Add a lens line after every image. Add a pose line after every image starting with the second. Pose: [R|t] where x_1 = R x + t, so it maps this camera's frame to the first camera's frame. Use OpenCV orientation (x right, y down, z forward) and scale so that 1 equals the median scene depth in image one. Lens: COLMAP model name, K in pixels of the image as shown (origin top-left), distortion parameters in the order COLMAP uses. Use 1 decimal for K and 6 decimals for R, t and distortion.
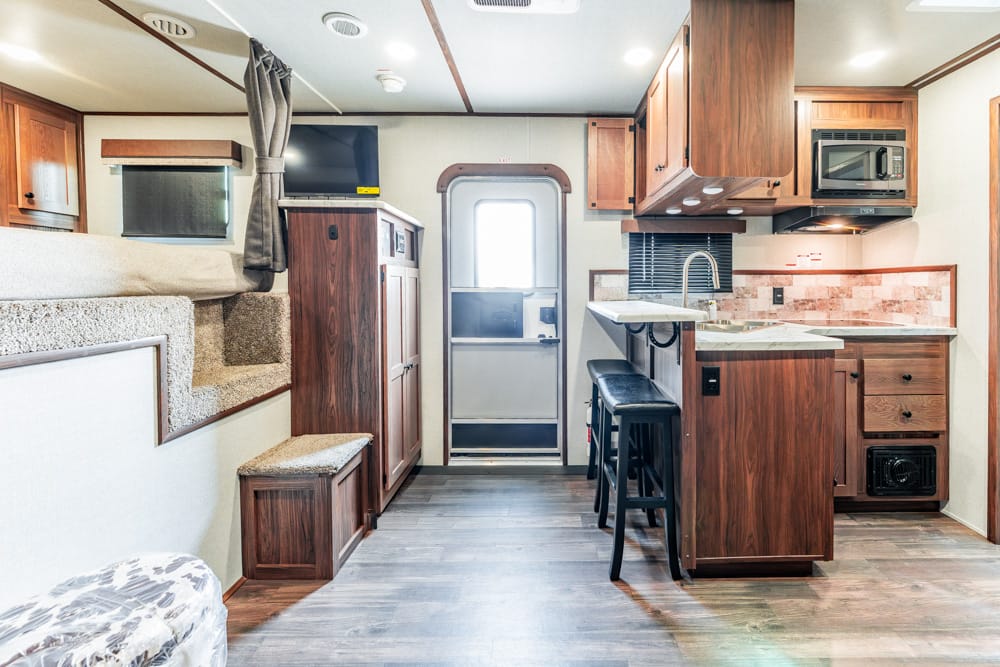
lens RADIAL K [[447.5, 0, 562.4], [0, 447.5, 292.0], [0, 0, 1]] dist [-0.001953, 0.000224]
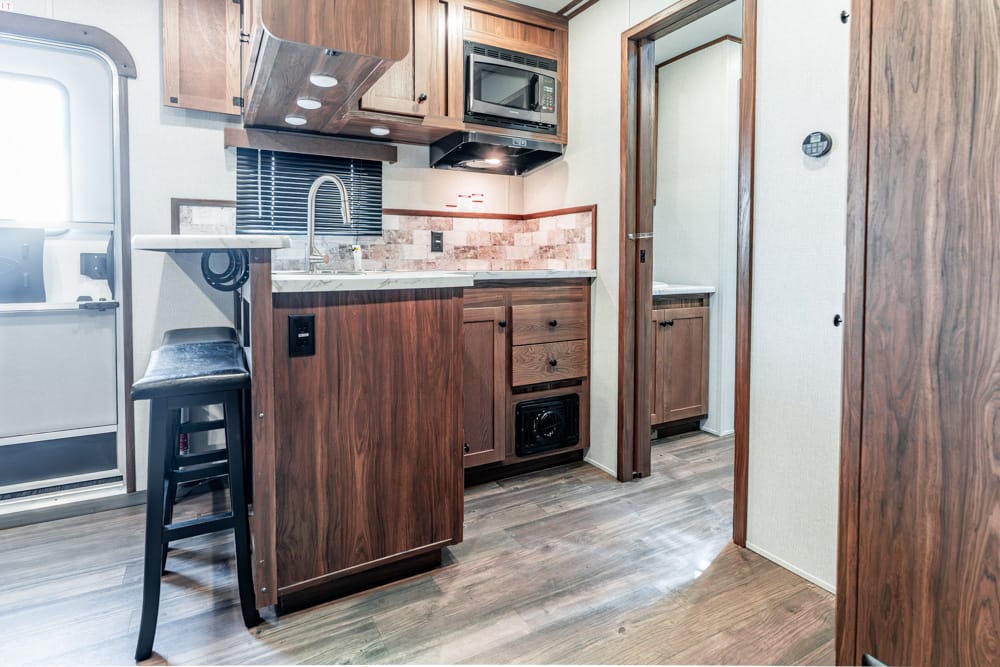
lens RADIAL K [[524.1, 0, 497.4], [0, 524.1, 277.0], [0, 0, 1]] dist [-0.000340, -0.000018]
pose [[0.885902, -0.017595, 0.463539, 0.129958], [0.003709, 0.999517, 0.030850, 0.047504], [-0.463858, -0.025611, 0.885539, 0.072146]]
